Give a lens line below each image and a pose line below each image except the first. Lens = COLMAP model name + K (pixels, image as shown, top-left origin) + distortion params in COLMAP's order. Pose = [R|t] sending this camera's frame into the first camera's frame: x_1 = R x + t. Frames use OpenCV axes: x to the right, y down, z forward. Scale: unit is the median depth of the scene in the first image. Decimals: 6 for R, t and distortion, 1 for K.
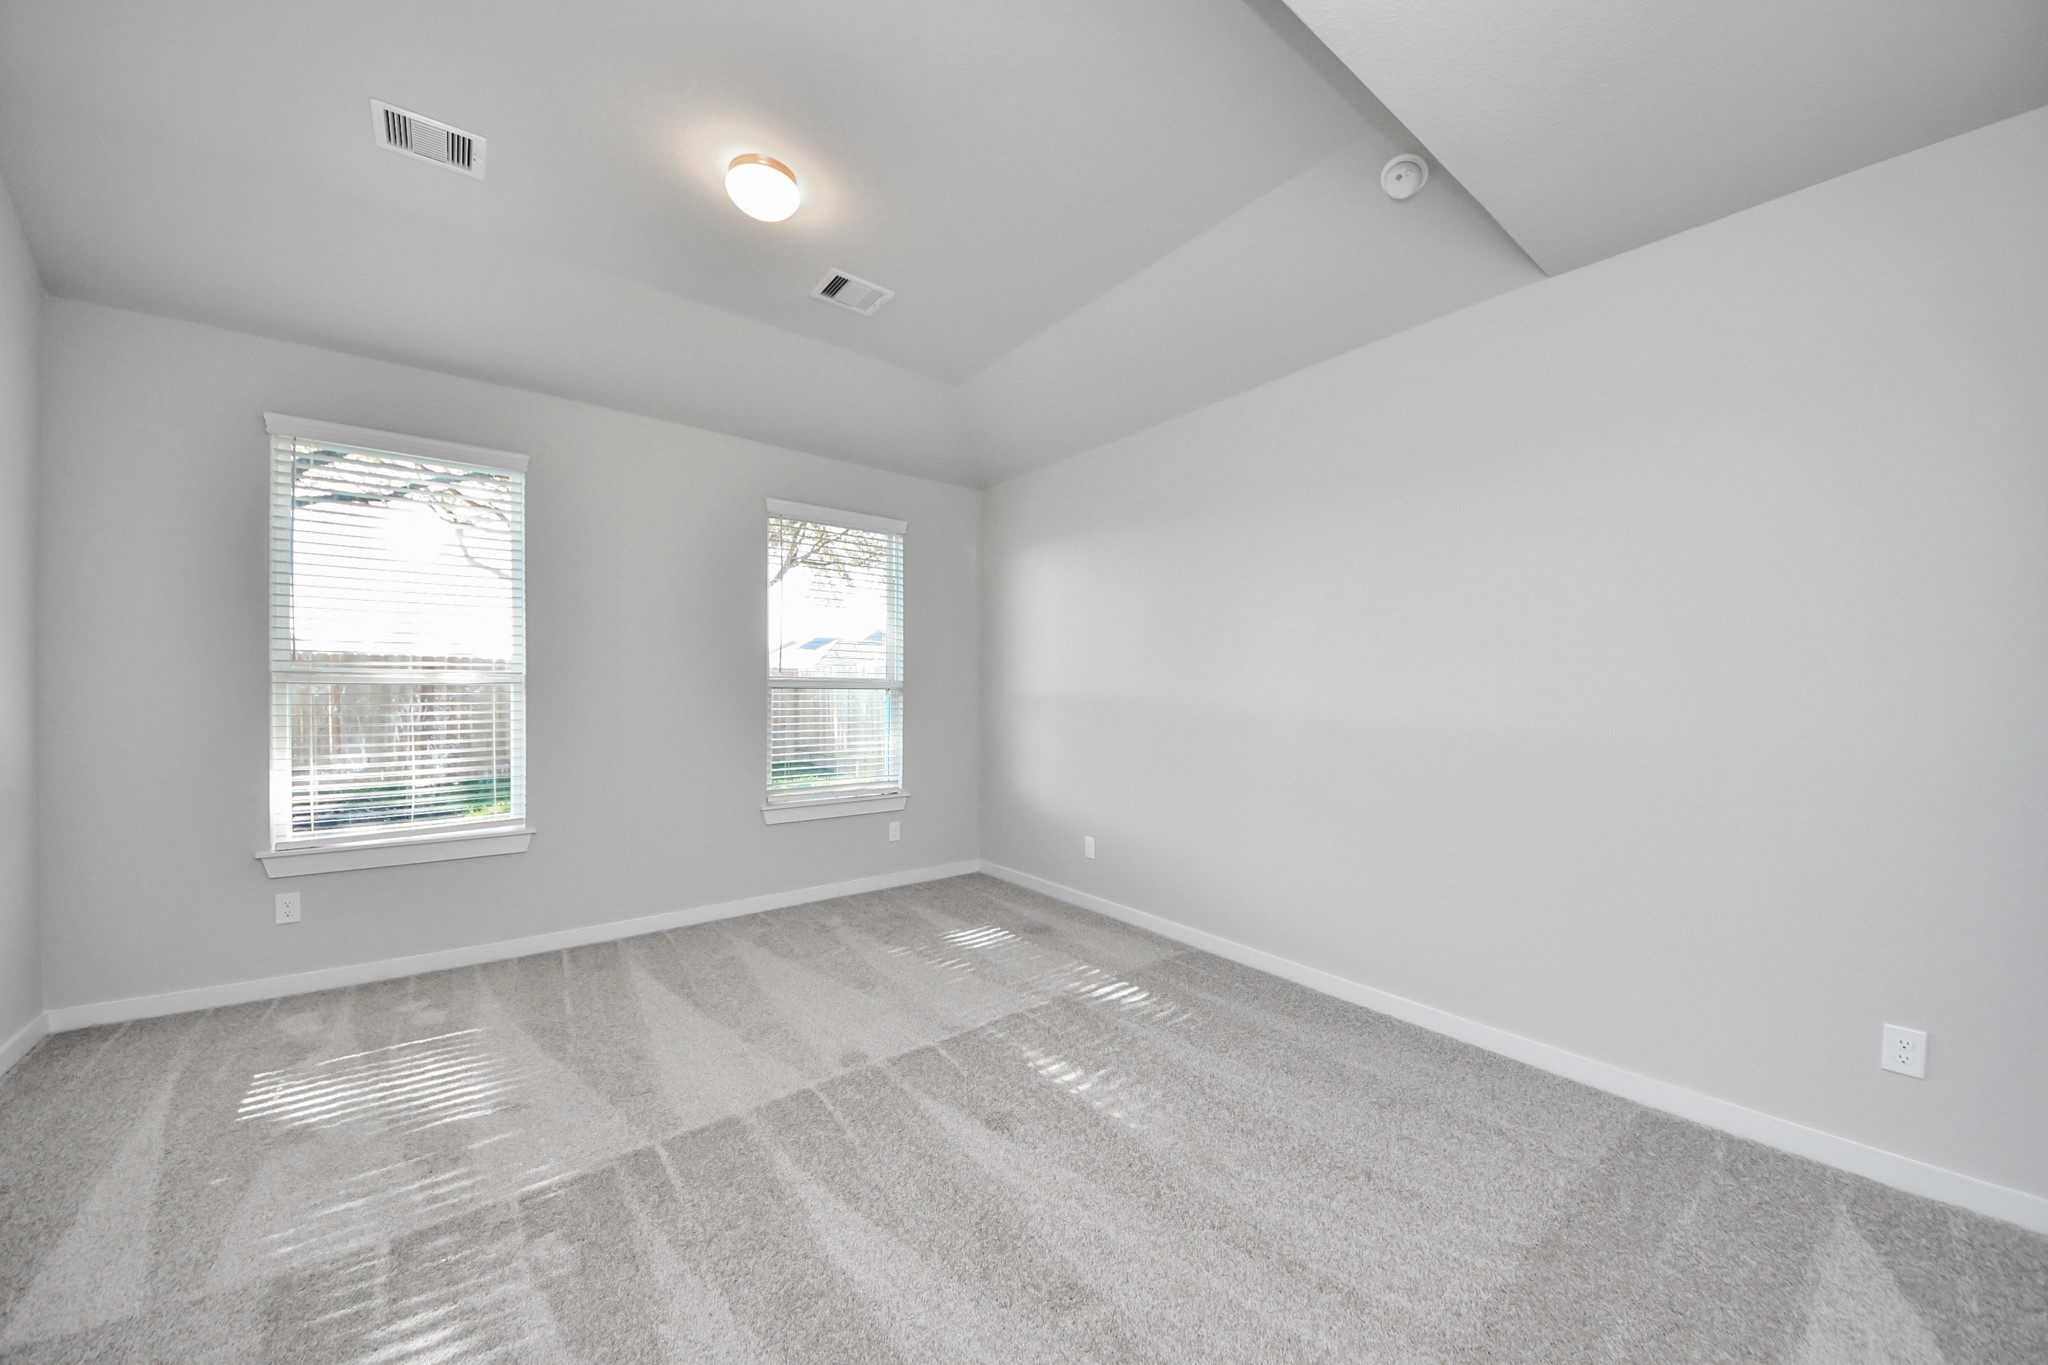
lens RADIAL K [[729.3, 0, 1026.4], [0, 729.3, 684.3], [0, 0, 1]] dist [0.007331, -0.001547]
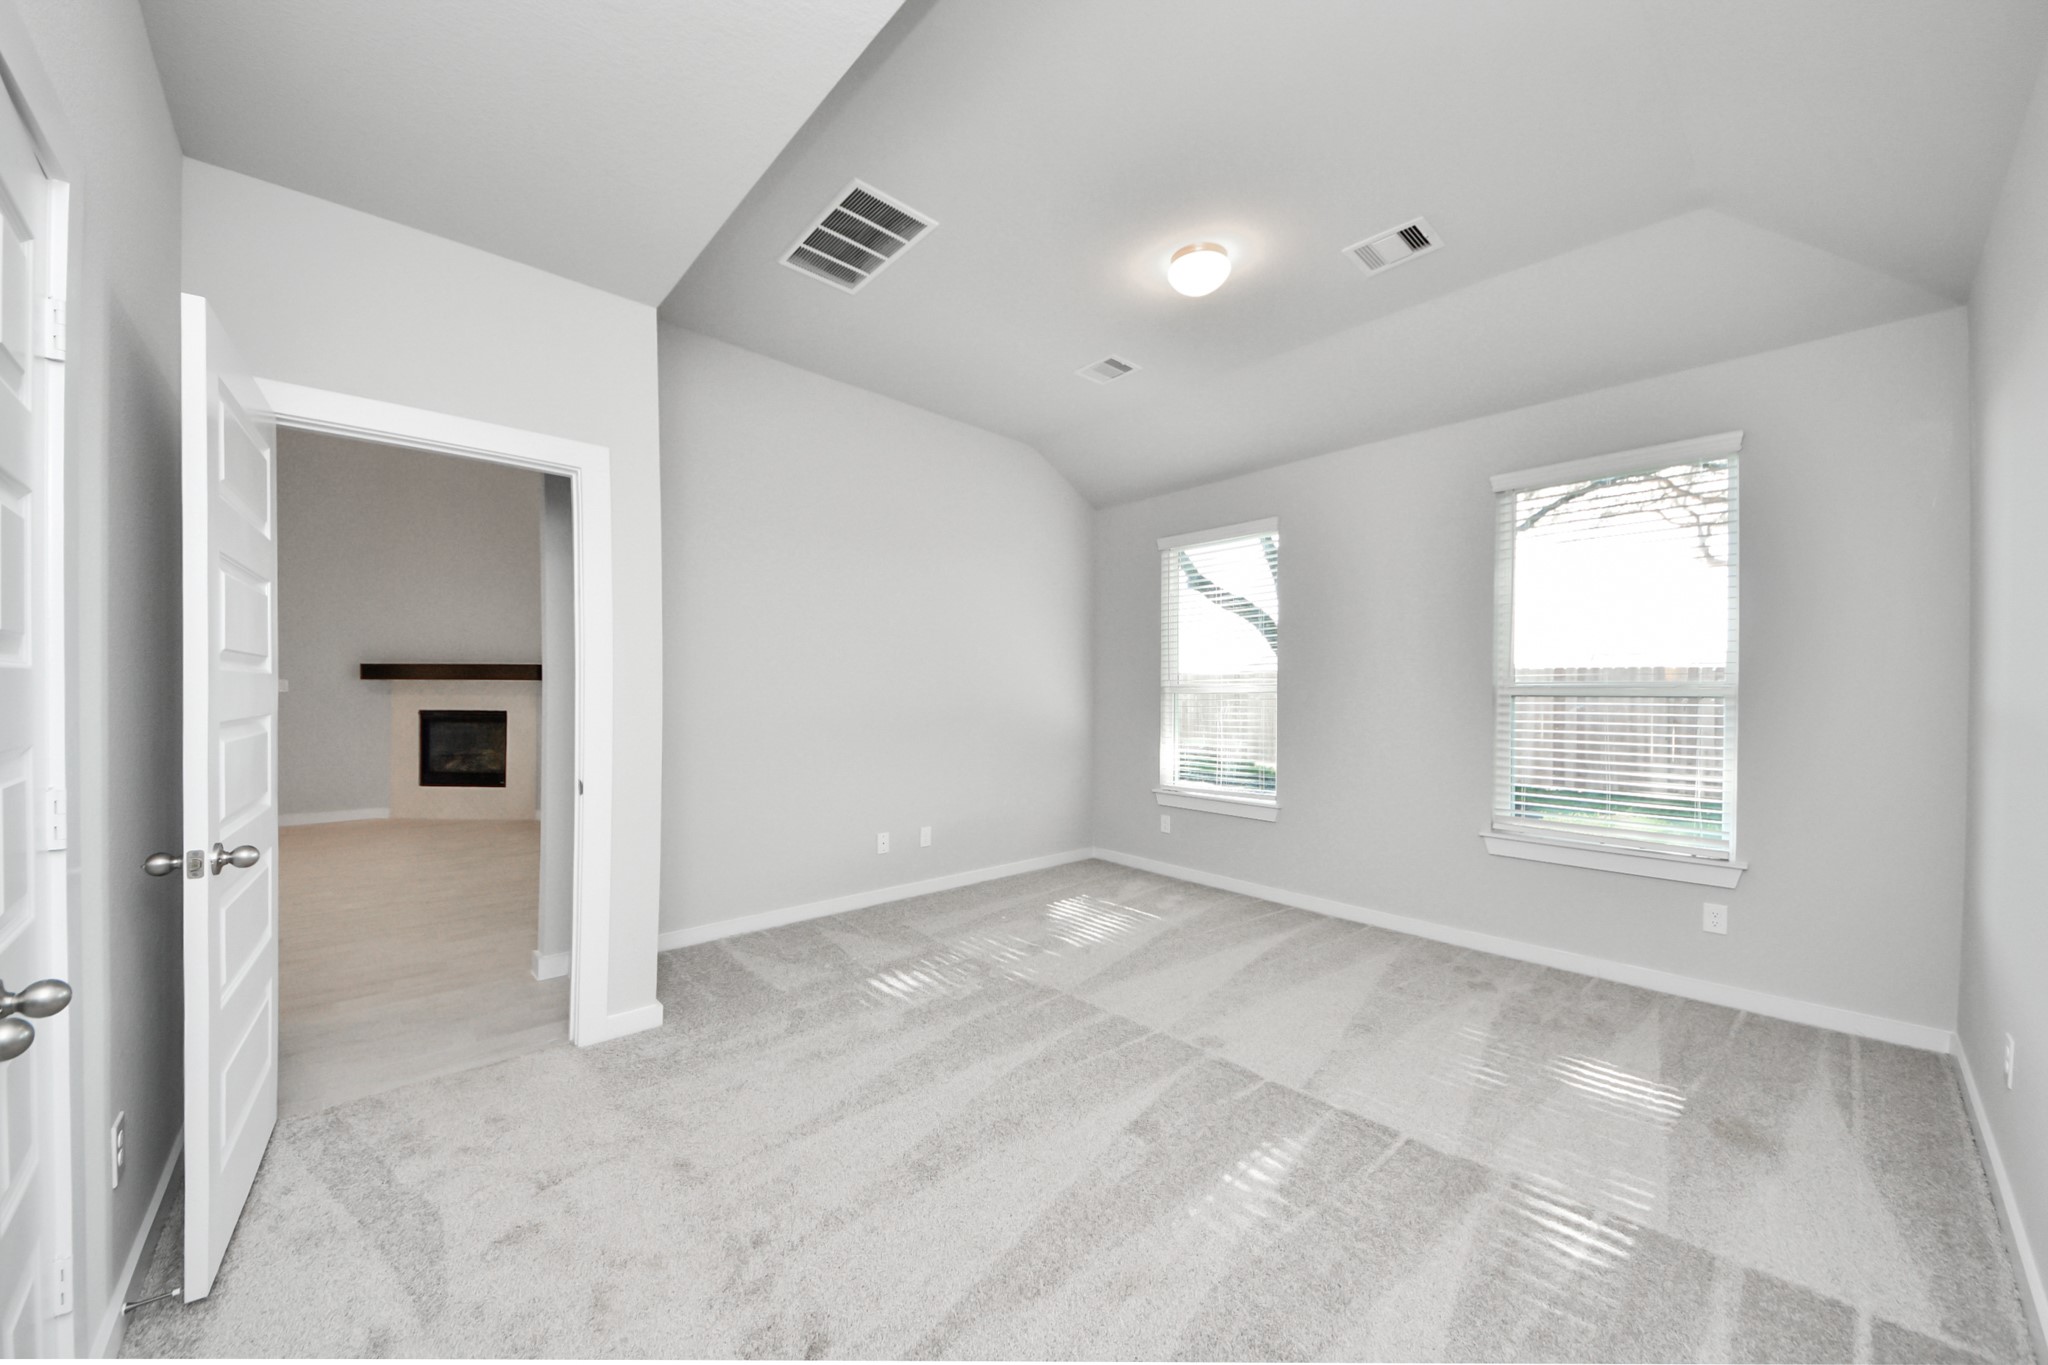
lens RADIAL K [[729.3, 0, 1020.5], [0, 729.3, 704.0], [0, 0, 1]] dist [0.007331, -0.001547]
pose [[0.070615, 0.009906, -0.997454, 0.637179], [0.000541, 0.999950, 0.009969, 0.007152], [0.997503, -0.001244, 0.070606, 0.515907]]
